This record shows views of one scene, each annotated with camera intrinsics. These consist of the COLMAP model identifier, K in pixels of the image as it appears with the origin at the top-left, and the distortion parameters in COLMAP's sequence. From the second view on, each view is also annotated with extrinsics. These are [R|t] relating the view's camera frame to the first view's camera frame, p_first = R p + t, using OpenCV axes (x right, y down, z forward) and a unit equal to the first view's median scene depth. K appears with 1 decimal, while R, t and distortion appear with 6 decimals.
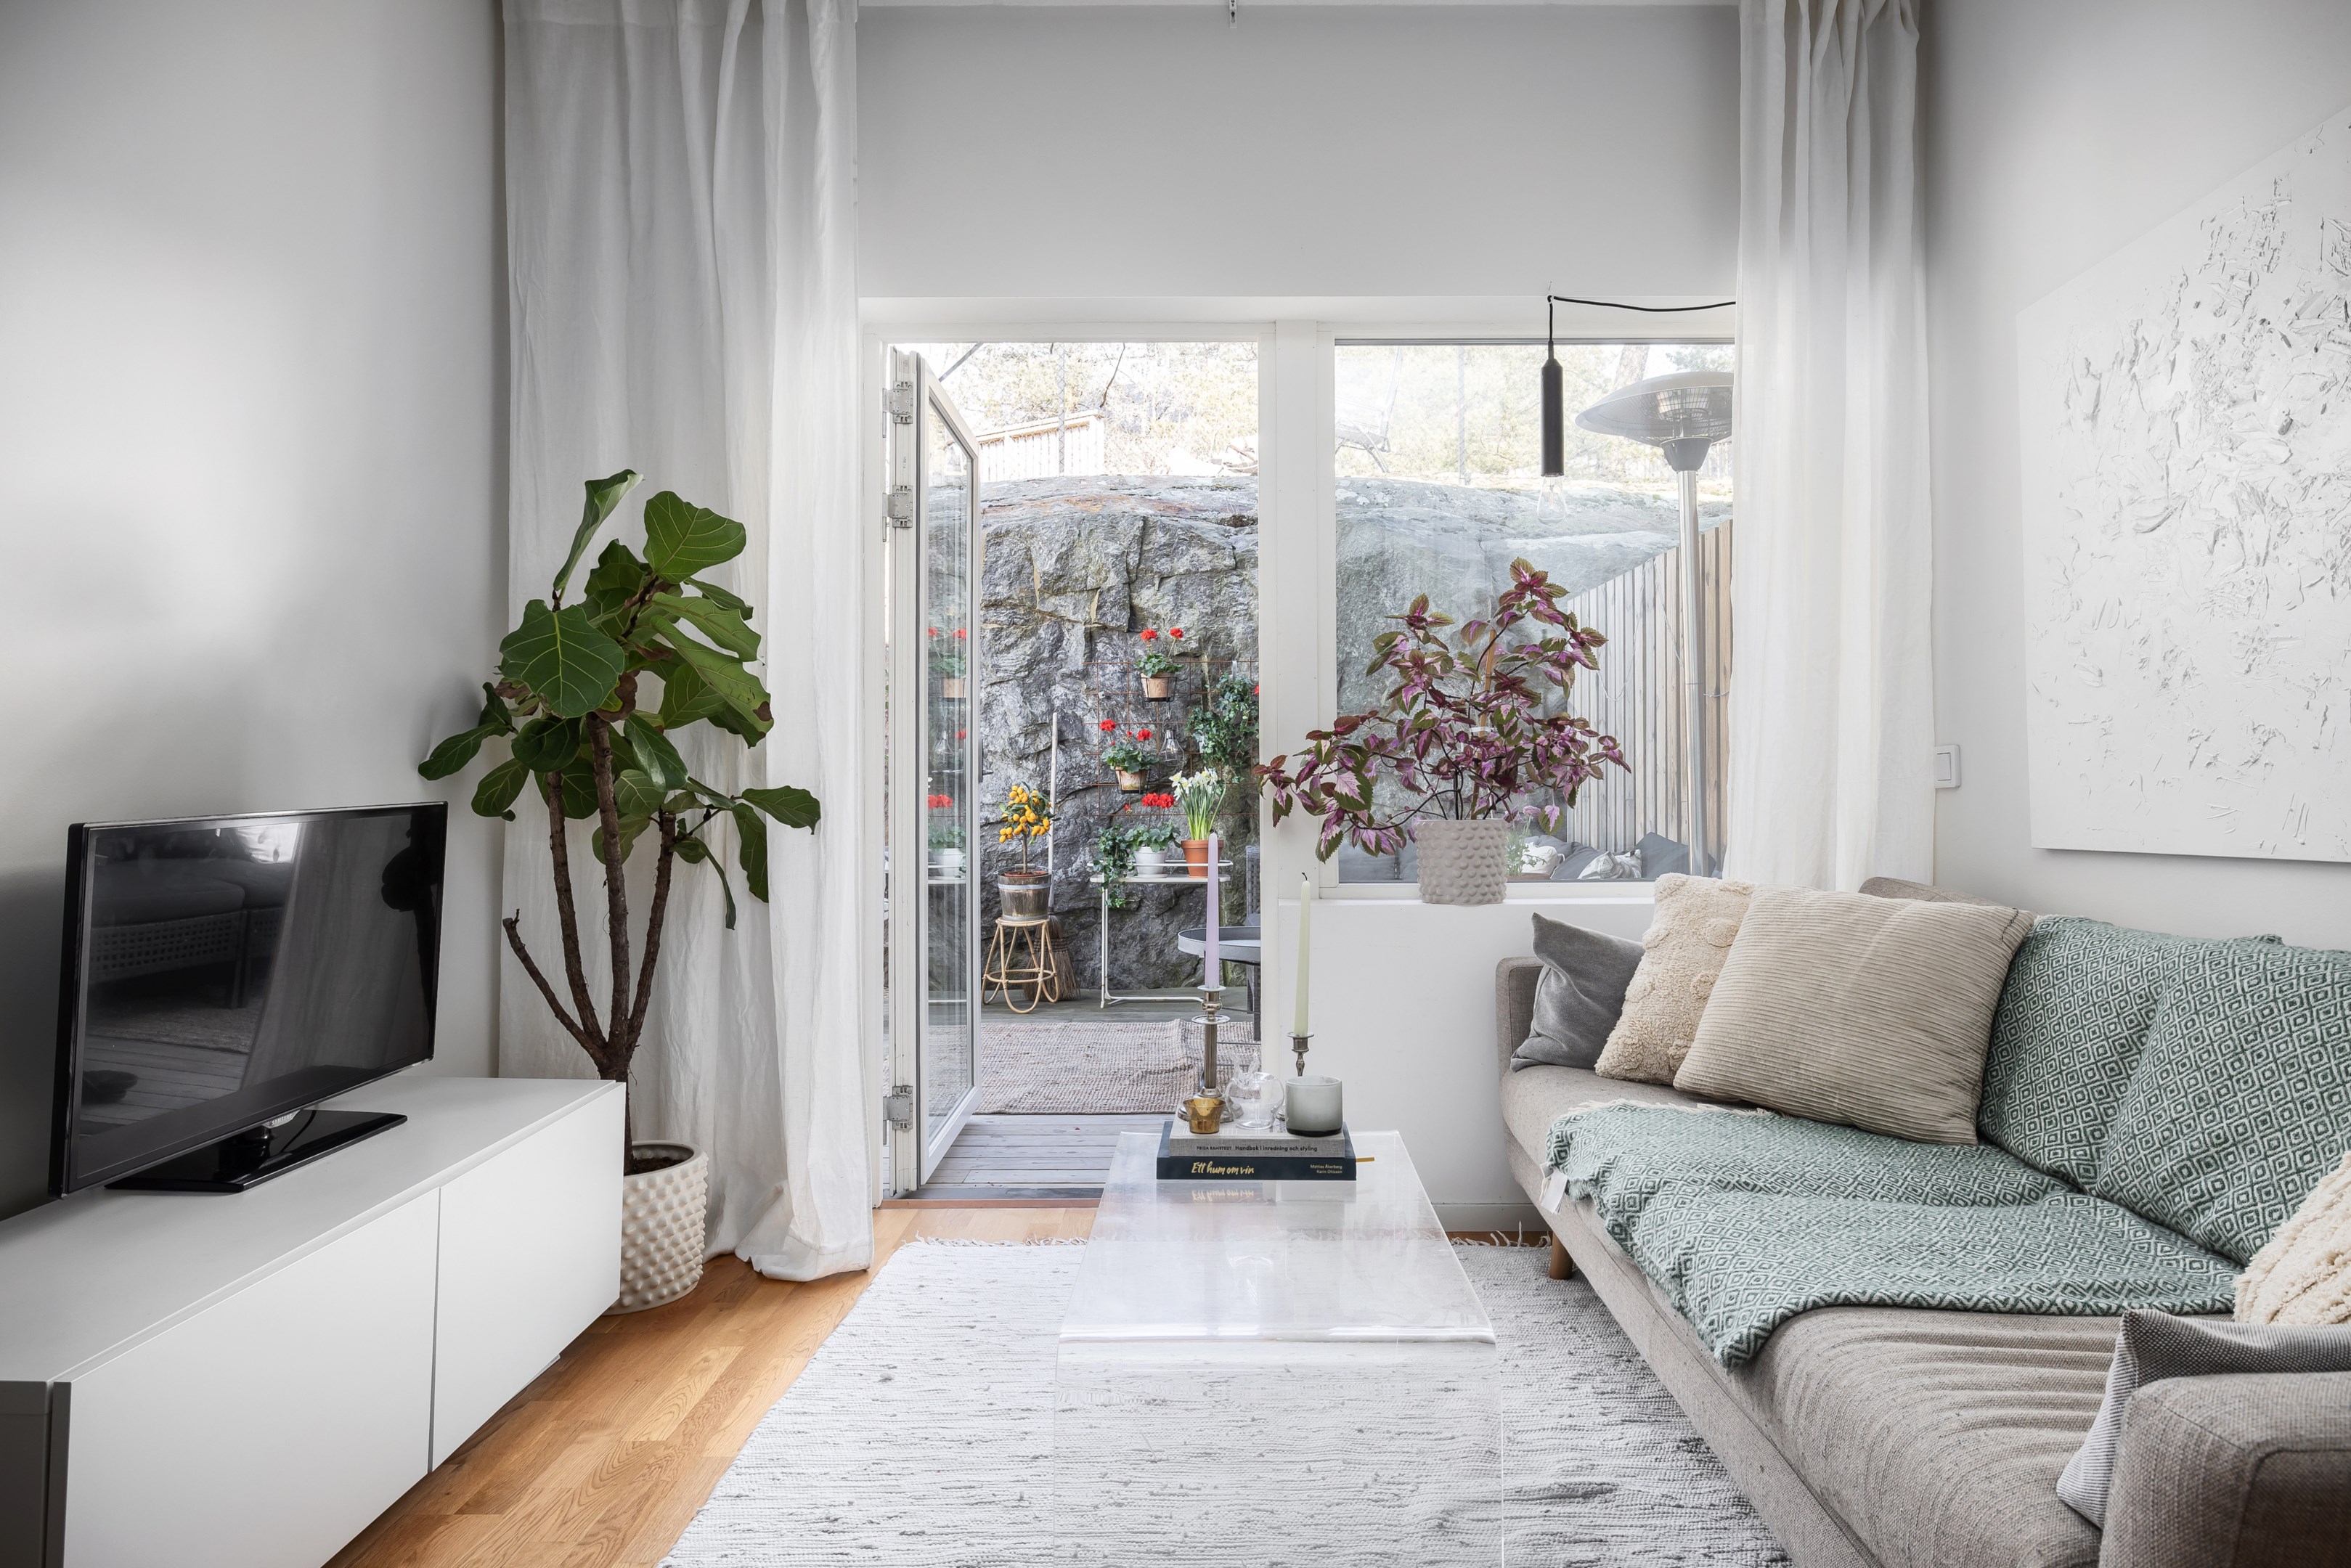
lens RADIAL K [[1285.7, 0, 1186.8], [0, 1285.7, 751.4], [0, 0, 1]] dist [-0.000016, 0.000638]
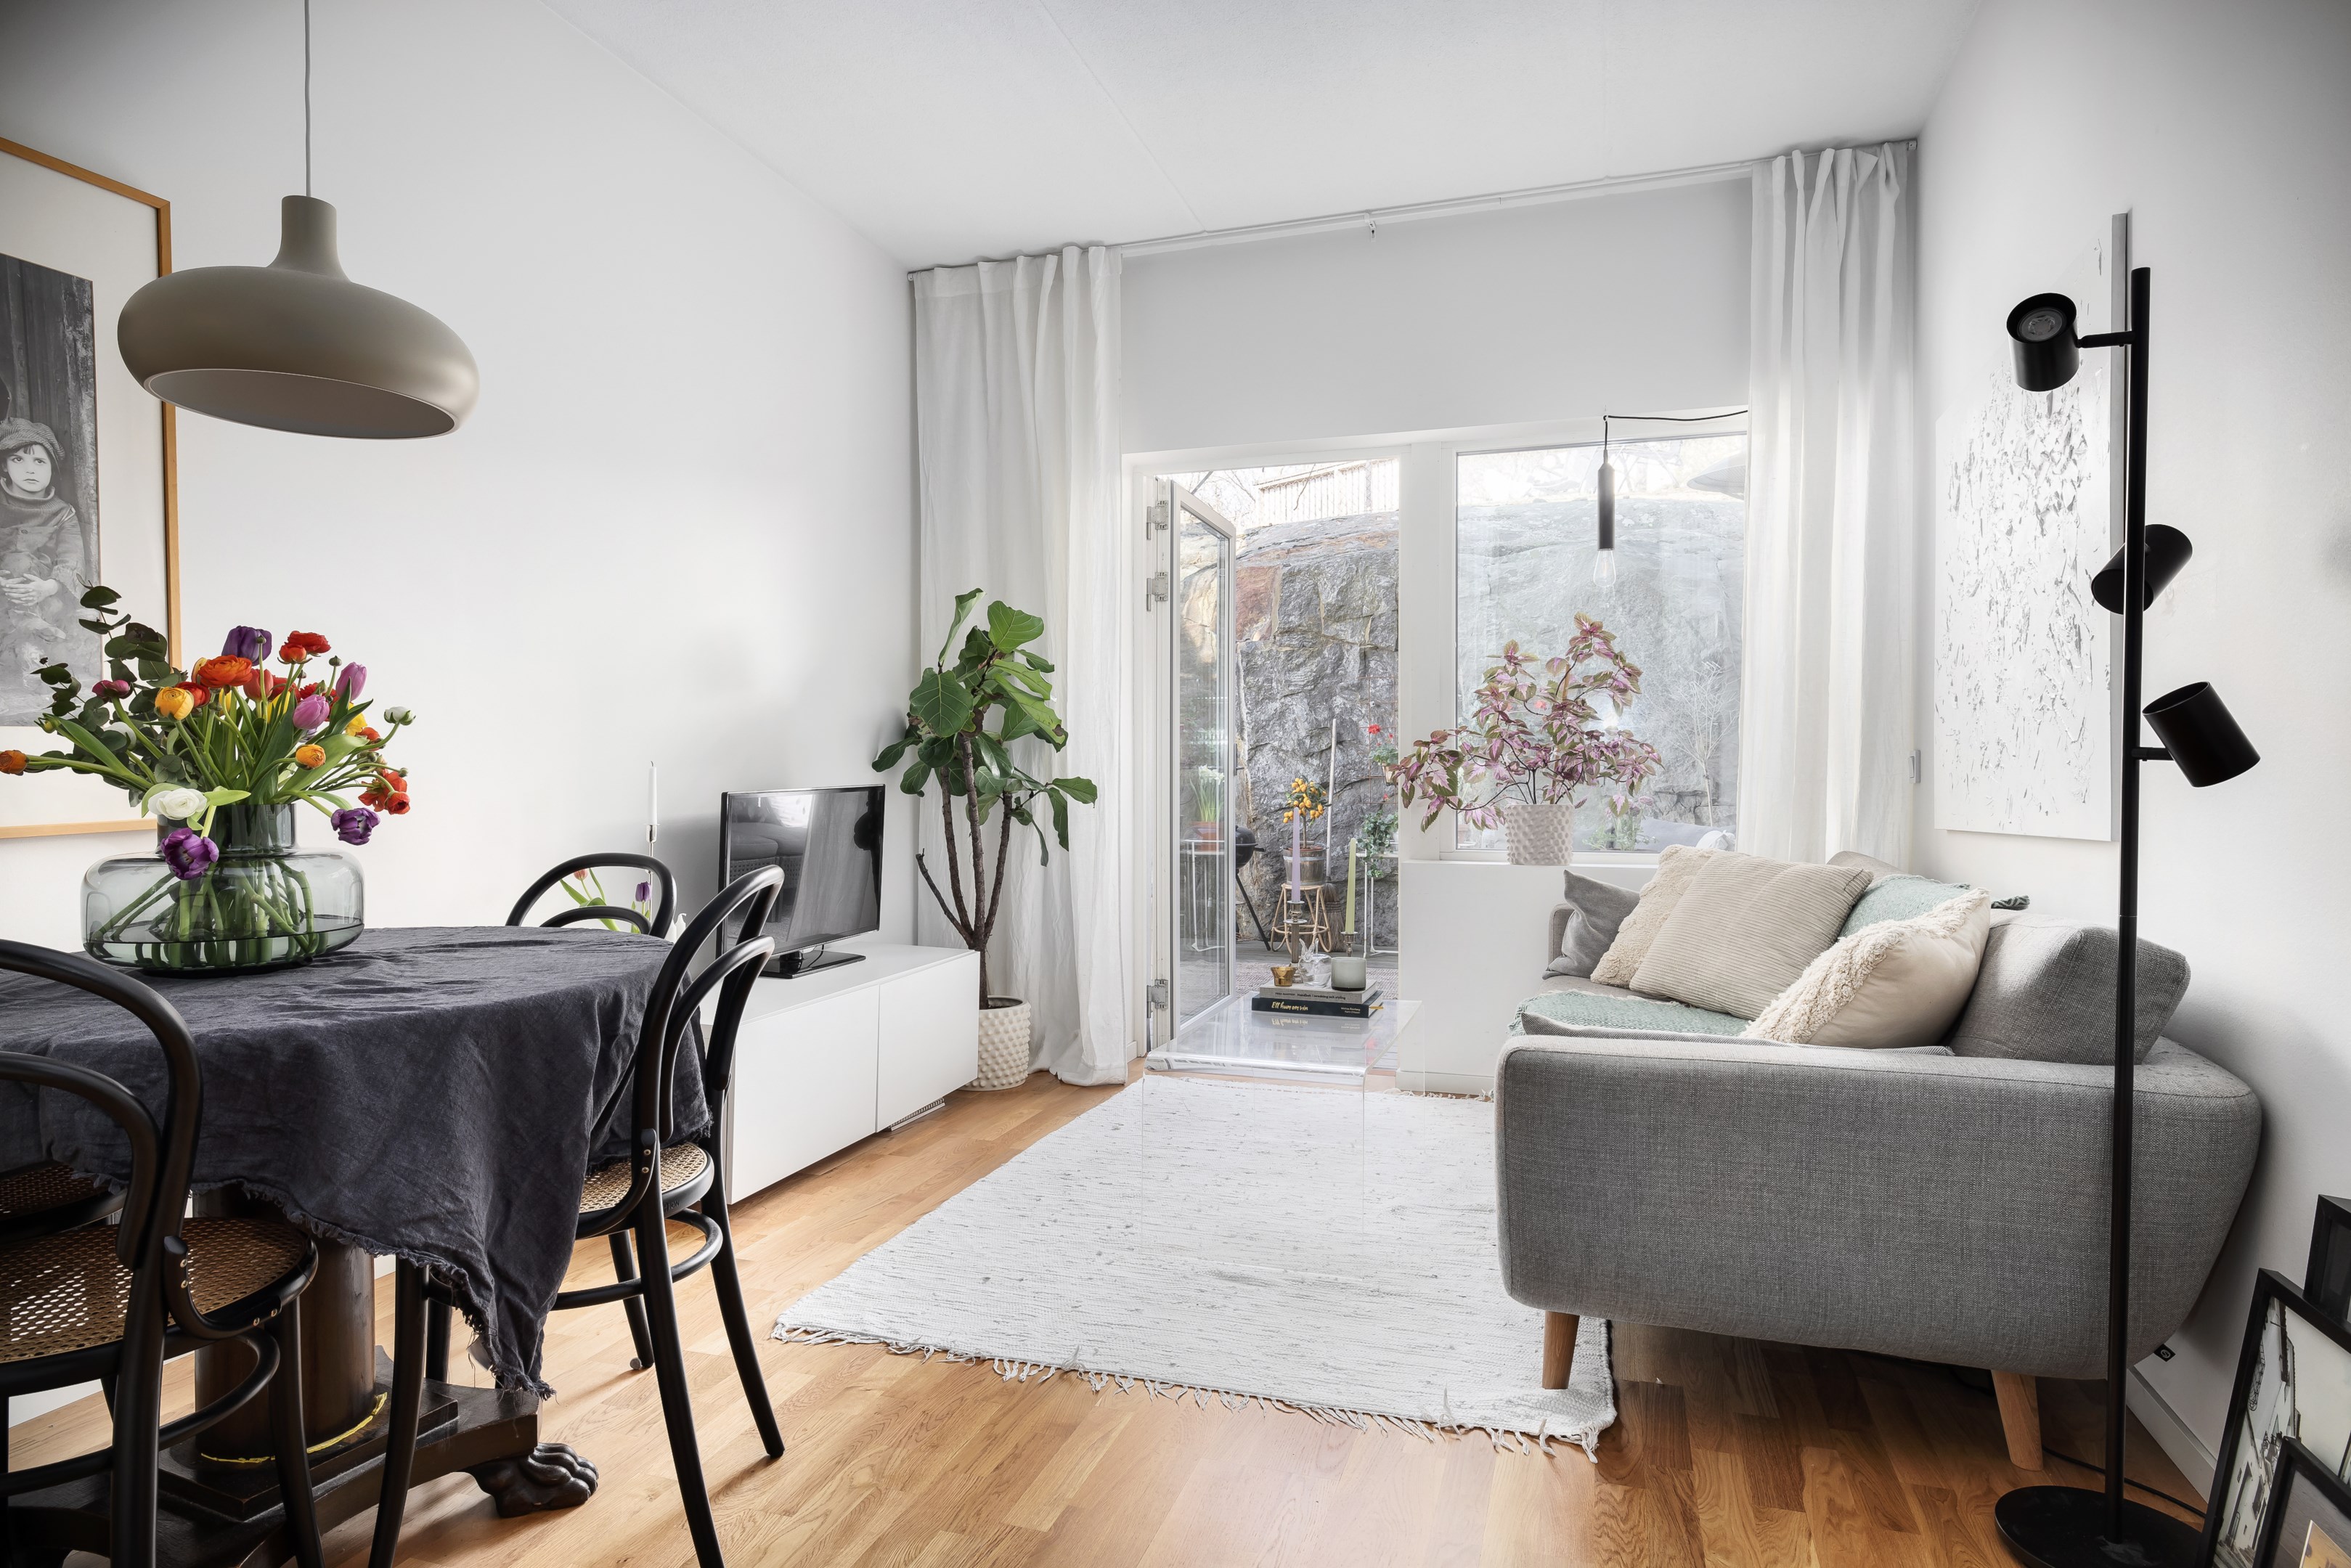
lens RADIAL K [[1322.4, 0, 1175.5], [0, 1322.4, 784.0], [0, 0, 1]] dist [-0.000937, -0.000385]
pose [[0.947156, 0.007986, -0.320675, 0.320159], [0.001720, 0.999549, 0.029973, -0.012324], [0.320770, -0.028941, 0.946715, -0.490591]]
